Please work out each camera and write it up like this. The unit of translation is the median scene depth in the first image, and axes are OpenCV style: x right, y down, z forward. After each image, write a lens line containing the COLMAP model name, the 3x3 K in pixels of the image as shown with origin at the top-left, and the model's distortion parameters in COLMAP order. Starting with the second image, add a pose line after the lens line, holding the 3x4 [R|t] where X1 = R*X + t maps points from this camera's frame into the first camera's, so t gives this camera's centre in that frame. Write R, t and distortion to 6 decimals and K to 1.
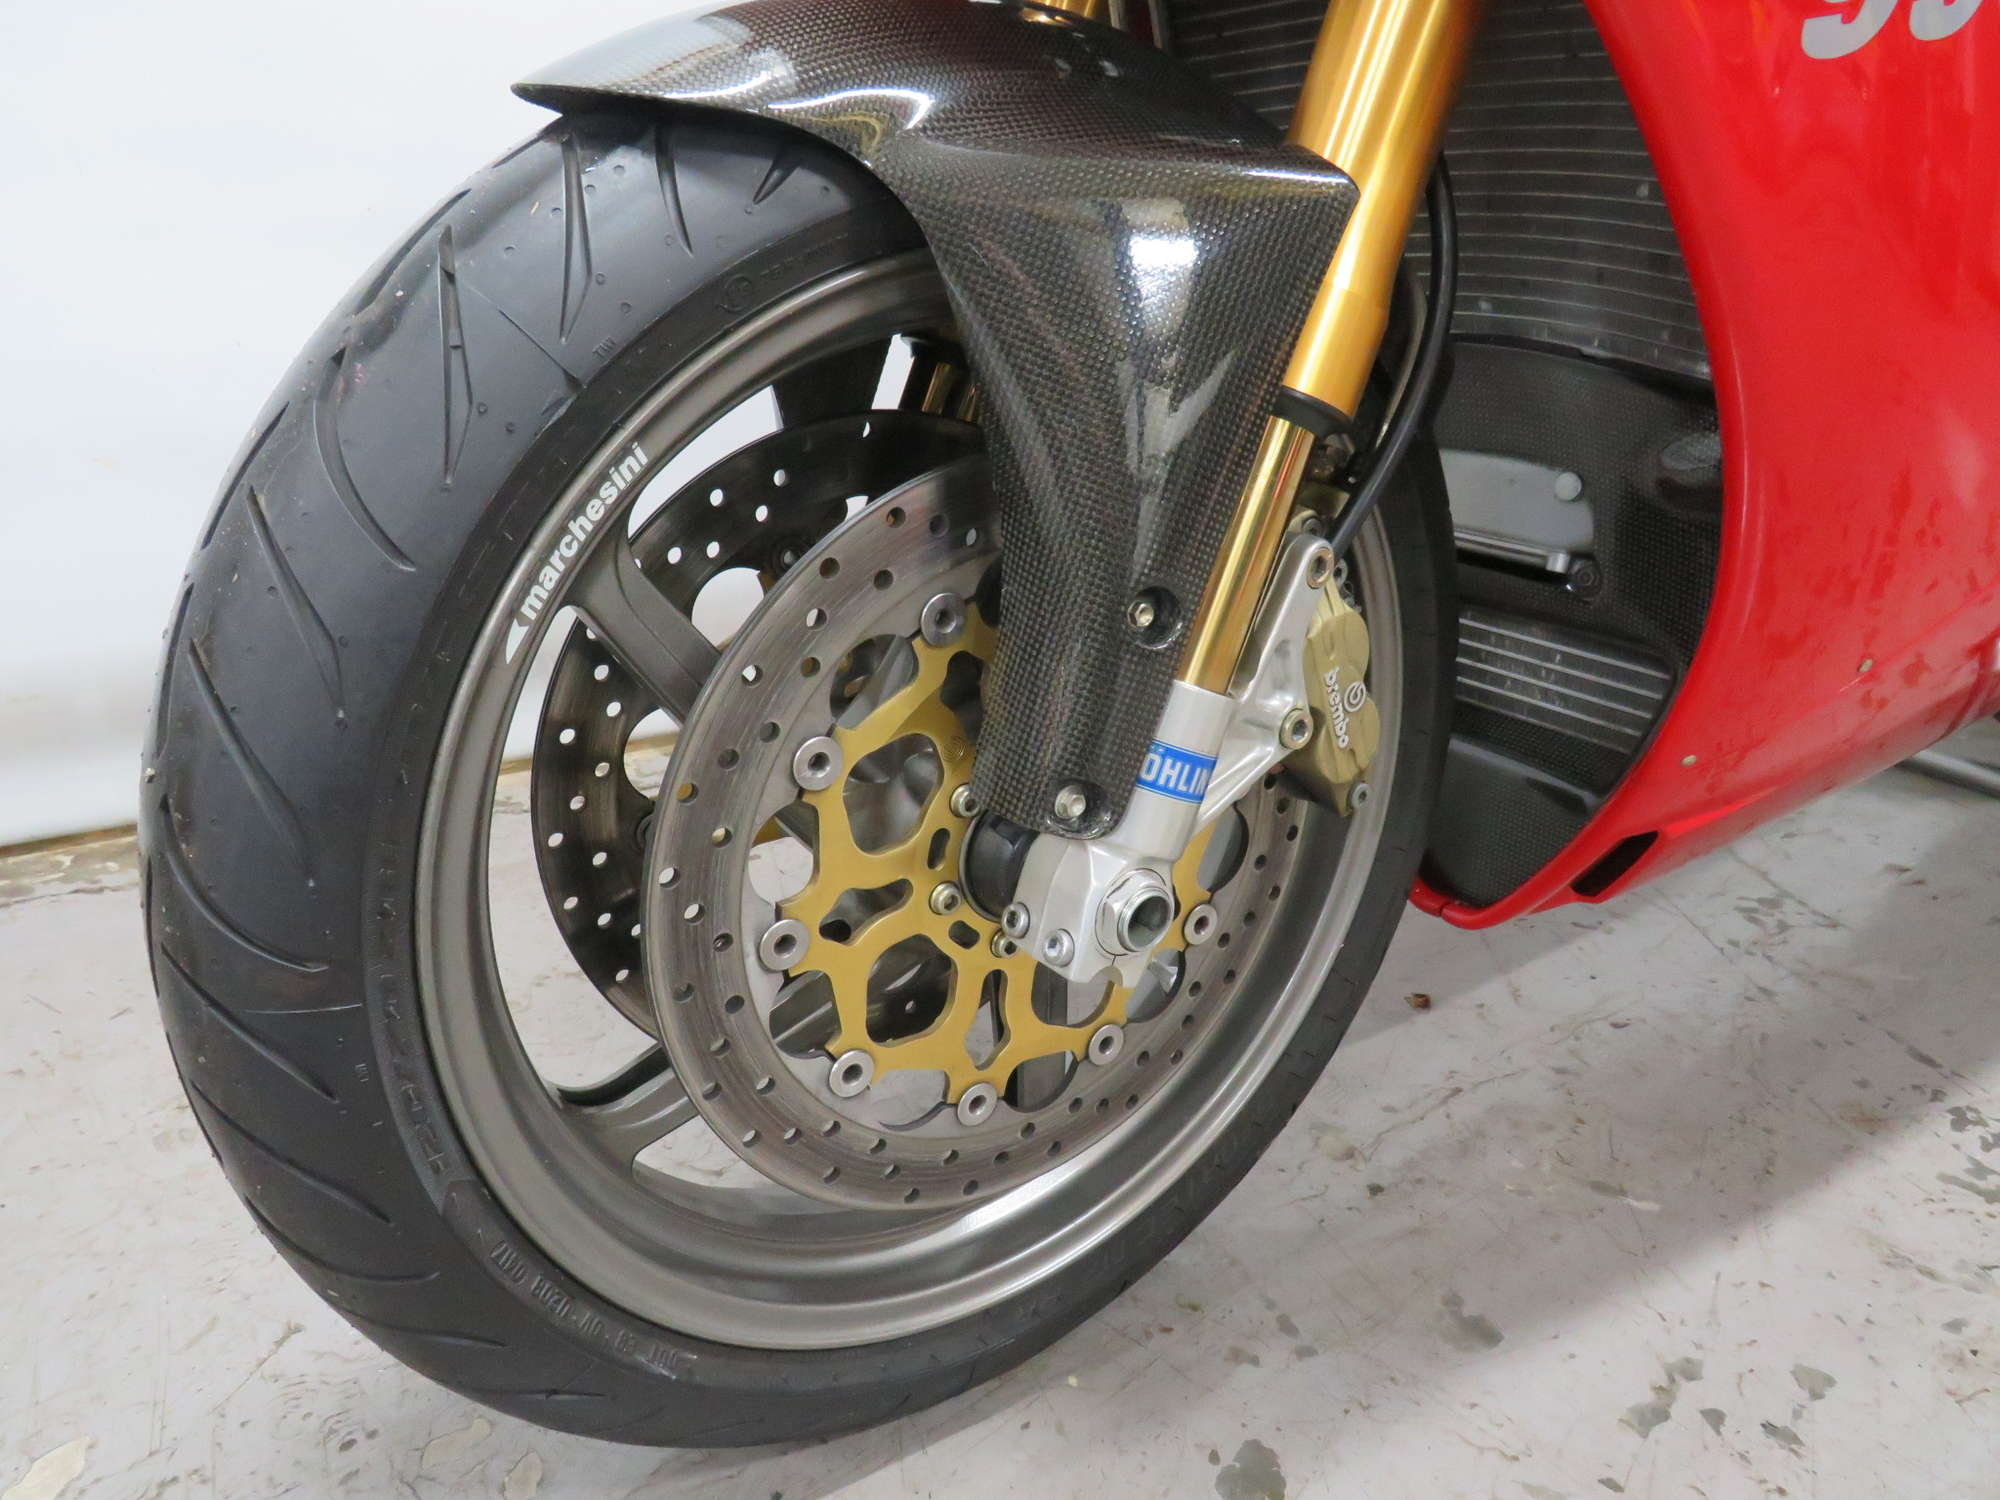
lens RADIAL K [[1377.4, 0, 1000.0], [0, 1377.4, 750.0], [0, 0, 1]] dist [-0.025948, 0.010054]
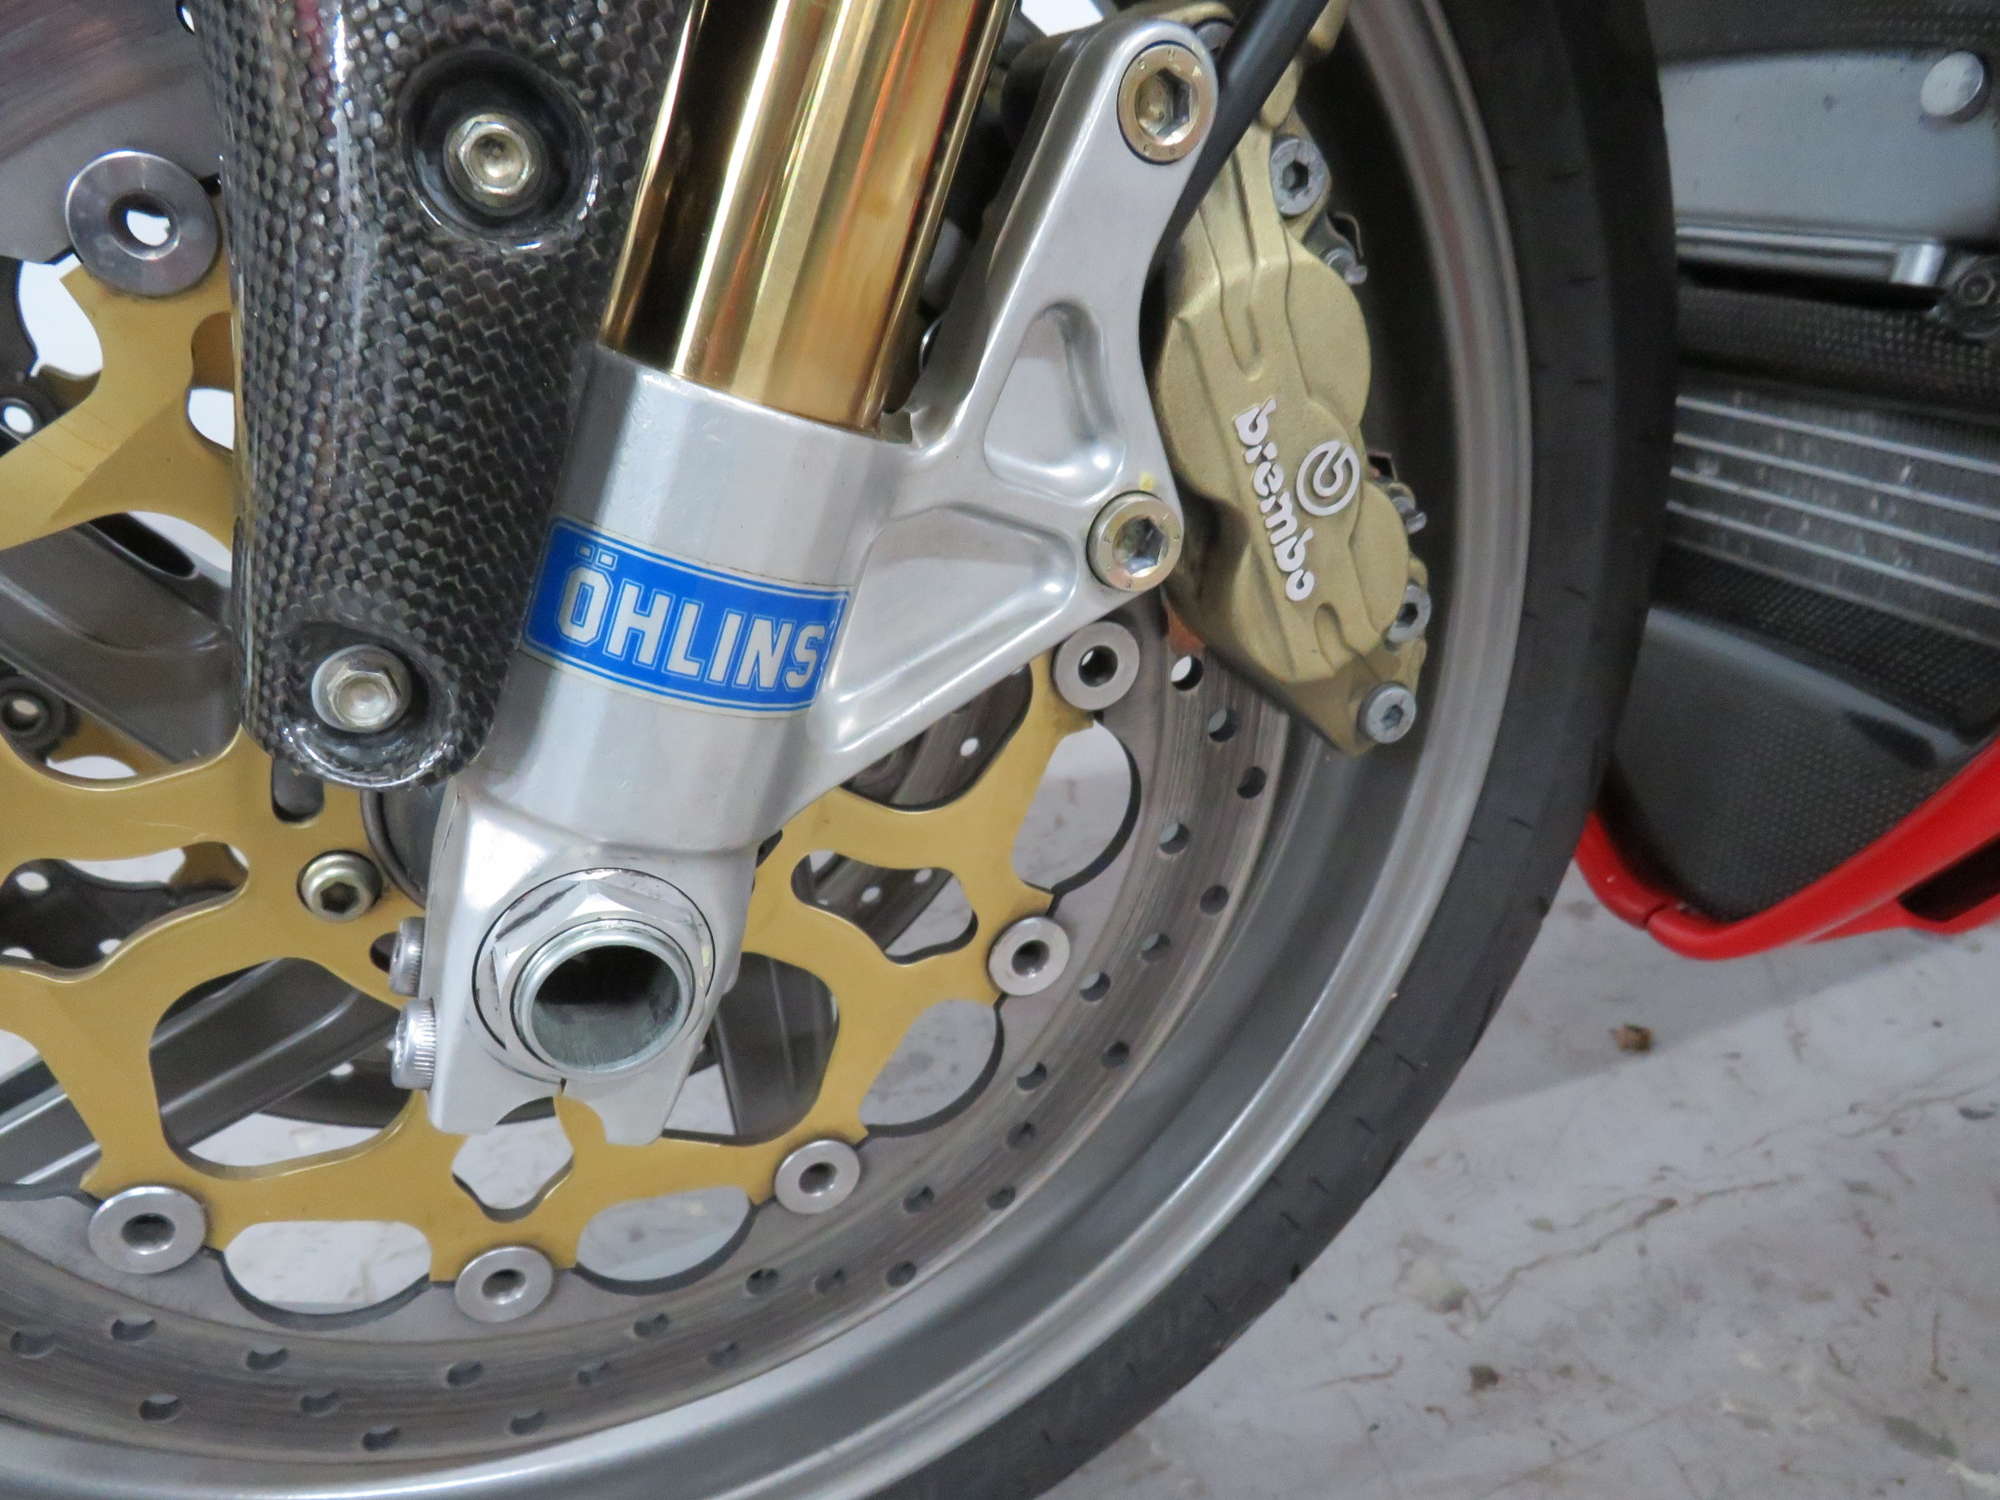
lens RADIAL K [[1377.4, 0, 1000.0], [0, 1377.4, 750.0], [0, 0, 1]] dist [-0.025948, 0.010054]
pose [[0.975305, 0.057180, -0.213333, 0.185269], [-0.040620, 0.995868, 0.081217, 0.010175], [0.217096, -0.070546, 0.973598, 0.407723]]
